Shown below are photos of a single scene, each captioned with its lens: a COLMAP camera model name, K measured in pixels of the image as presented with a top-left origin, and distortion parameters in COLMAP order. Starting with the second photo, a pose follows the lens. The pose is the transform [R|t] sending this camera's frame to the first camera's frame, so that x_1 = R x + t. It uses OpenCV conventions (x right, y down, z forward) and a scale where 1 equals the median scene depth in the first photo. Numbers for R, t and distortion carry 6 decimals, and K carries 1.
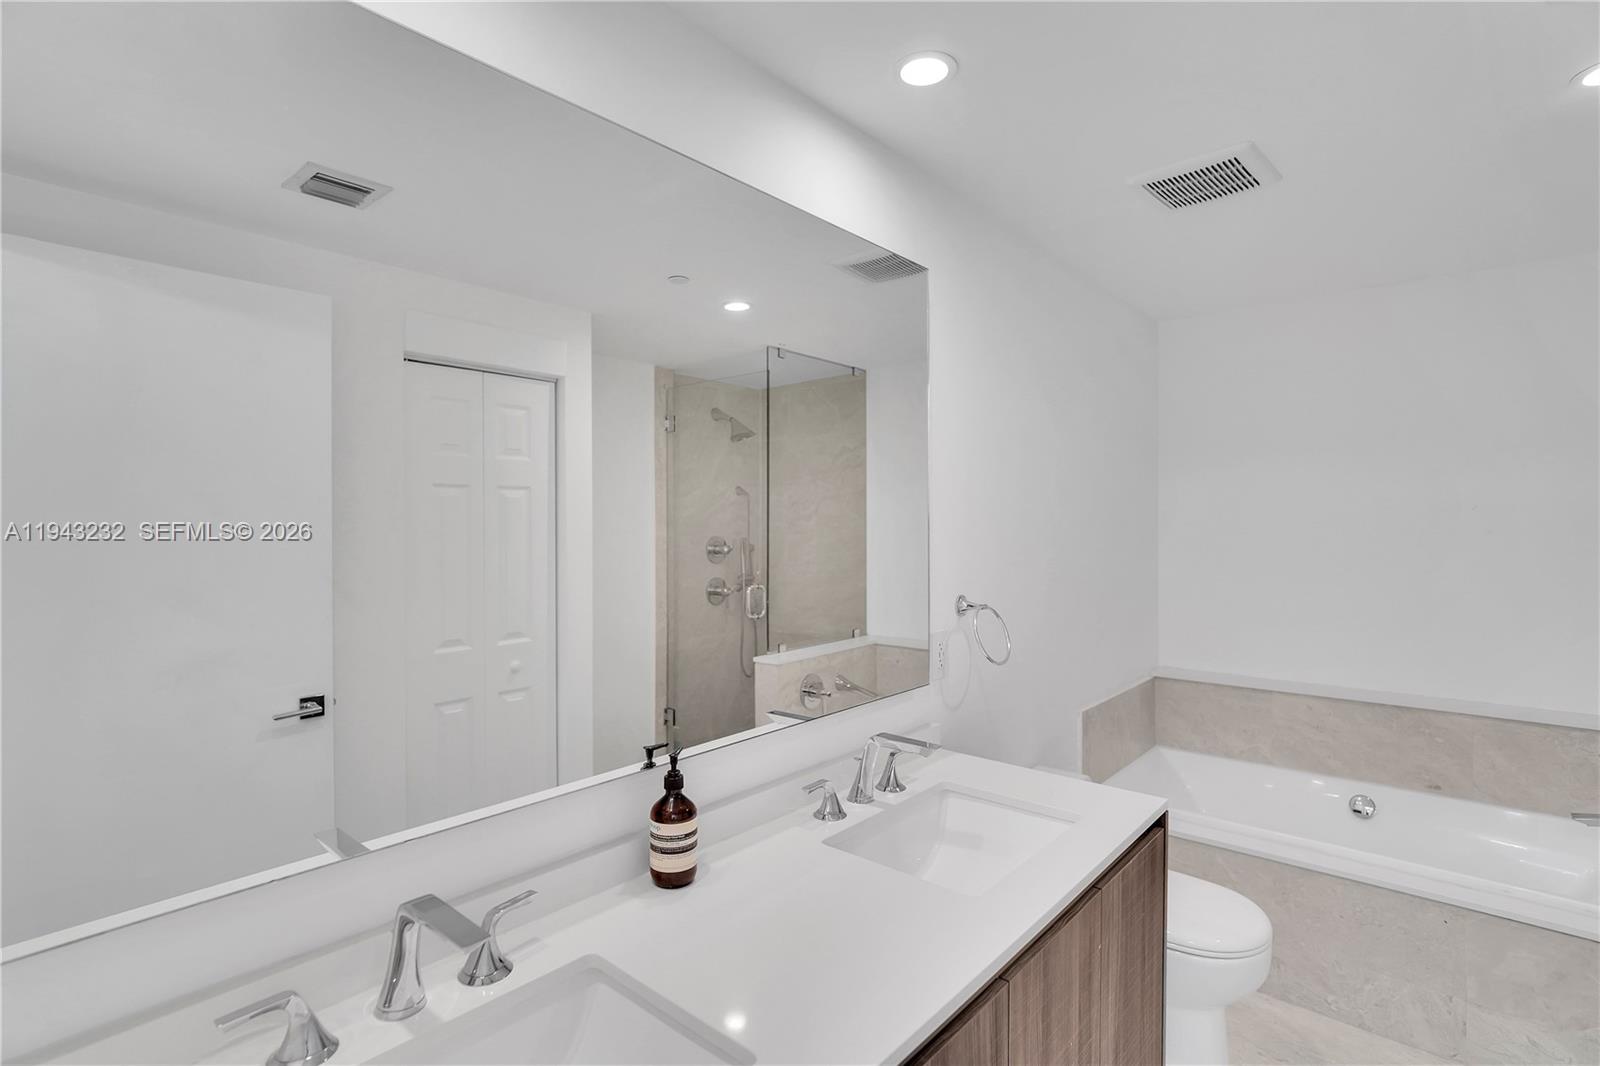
lens RADIAL K [[767.9, 0, 796.3], [0, 767.9, 524.7], [0, 0, 1]] dist [-0.026963, 0.010895]
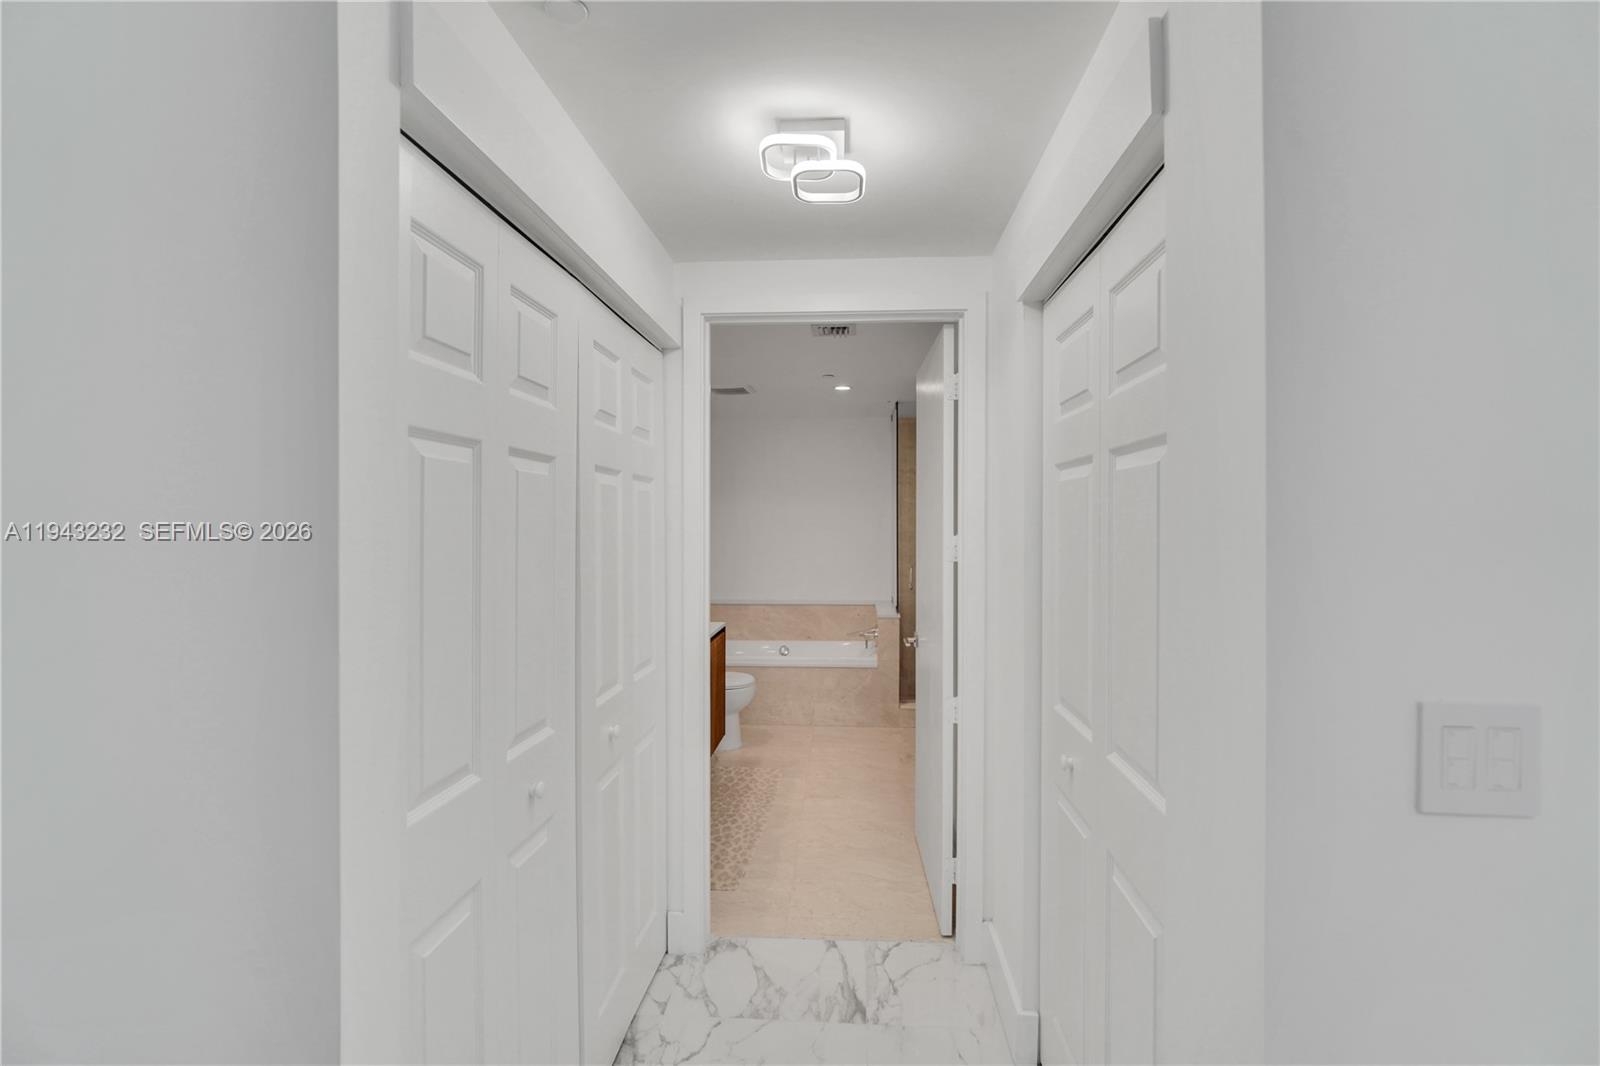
lens RADIAL K [[760.8, 0, 808.7], [0, 760.8, 527.3], [0, 0, 1]] dist [-0.003520, 0.000225]
pose [[0.786004, -0.001932, 0.618219, -0.643982], [0.002052, 0.999998, 0.000515, 0.006037], [-0.618218, 0.000864, 0.786006, -0.897062]]
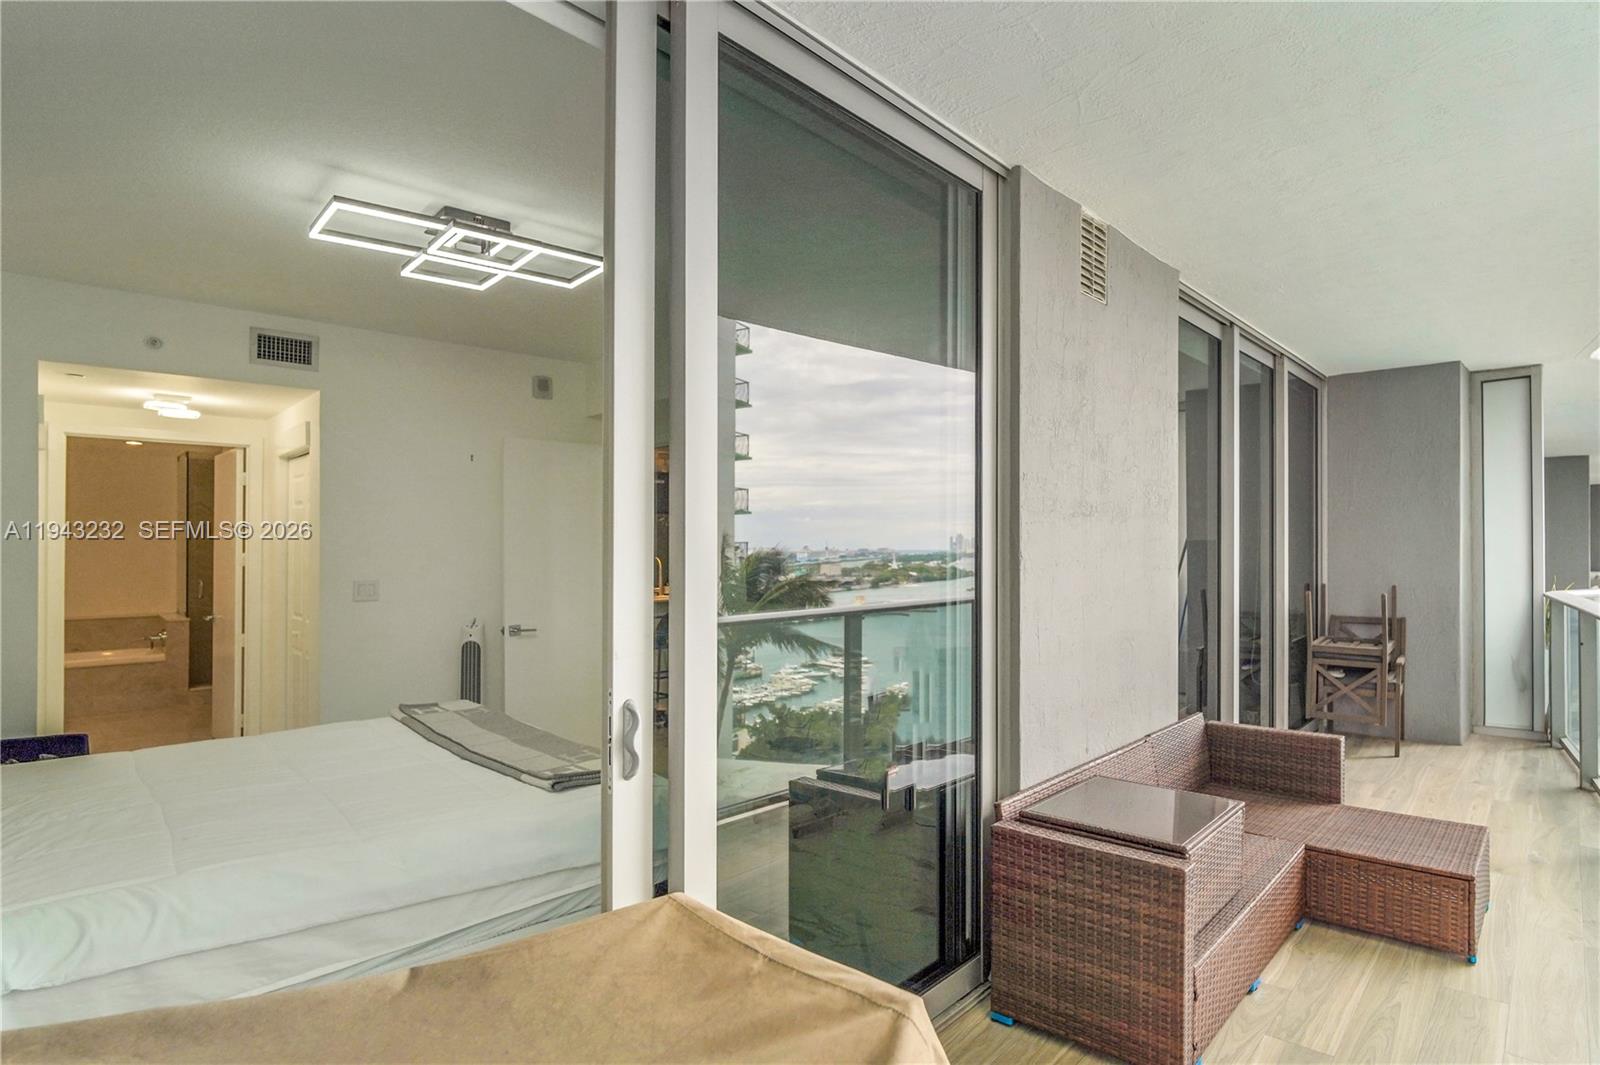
lens RADIAL K [[827.2, 0, 942.2], [0, 827.2, 543.4], [0, 0, 1]] dist [0.001179, 0.000560]
pose [[0.018111, 0.008510, 0.999800, -2.079075], [0.004079, 0.999955, -0.008585, 0.019408], [-0.999828, 0.004234, 0.018075, -2.158674]]
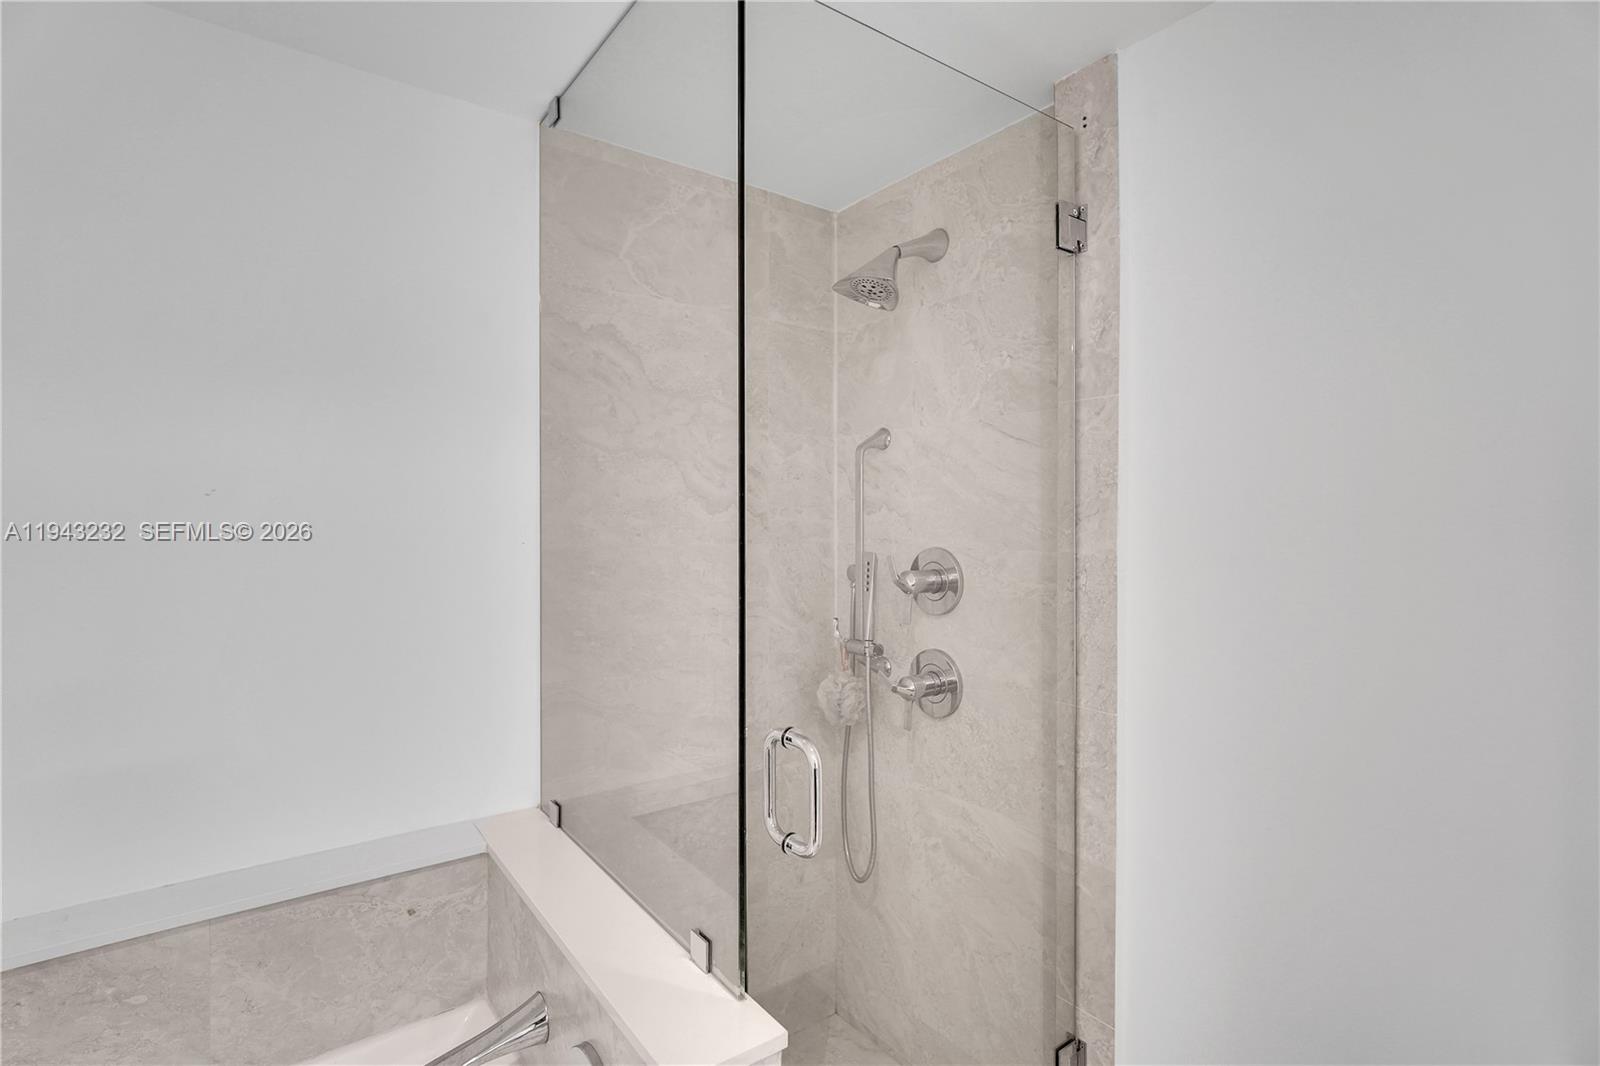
lens RADIAL K [[762.2, 0, 806.7], [0, 762.2, 523.0], [0, 0, 1]] dist [-0.010304, 0.000223]
pose [[0.195053, -0.002940, 0.980788, 0.509780], [0.001084, 0.999996, 0.002782, -0.003402], [-0.980792, 0.000521, 0.195056, 0.544895]]
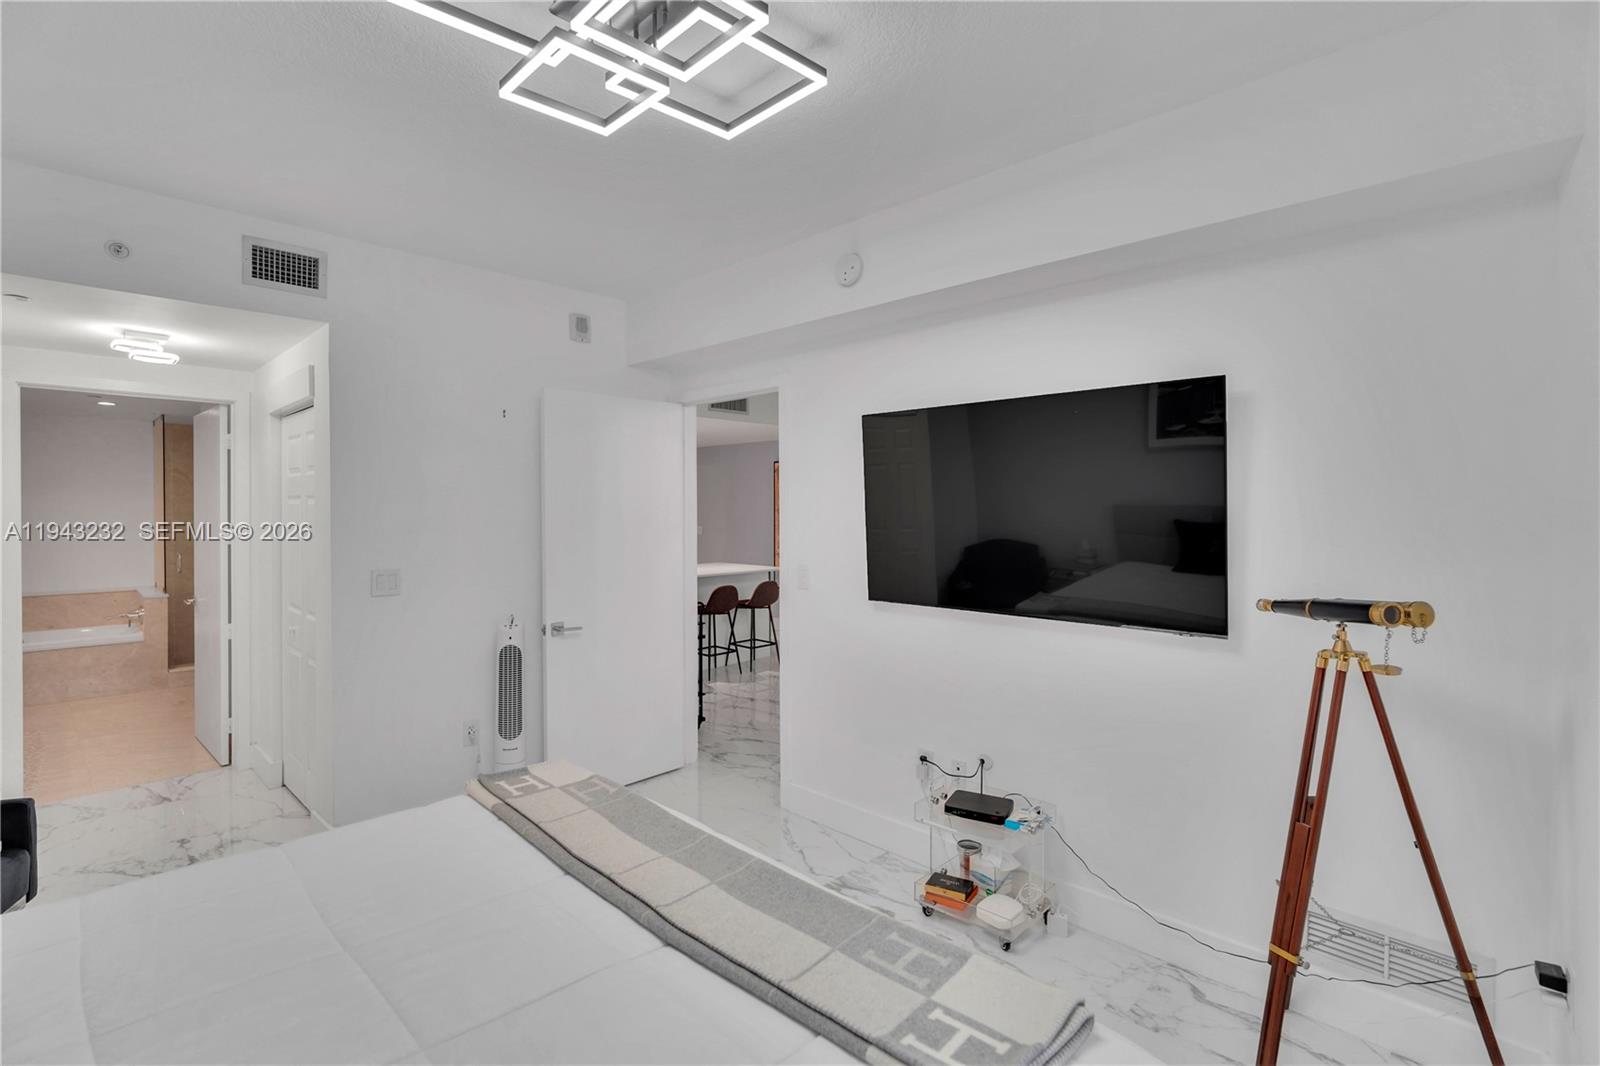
lens RADIAL K [[755.3, 0, 790.6], [0, 755.3, 524.2], [0, 0, 1]] dist [-0.012562, 0.009034]
pose [[0.061366, -0.013193, 0.998028, -1.513296], [0.000178, 0.999913, 0.013207, -0.015171], [-0.998115, -0.000633, 0.061363, -1.617792]]
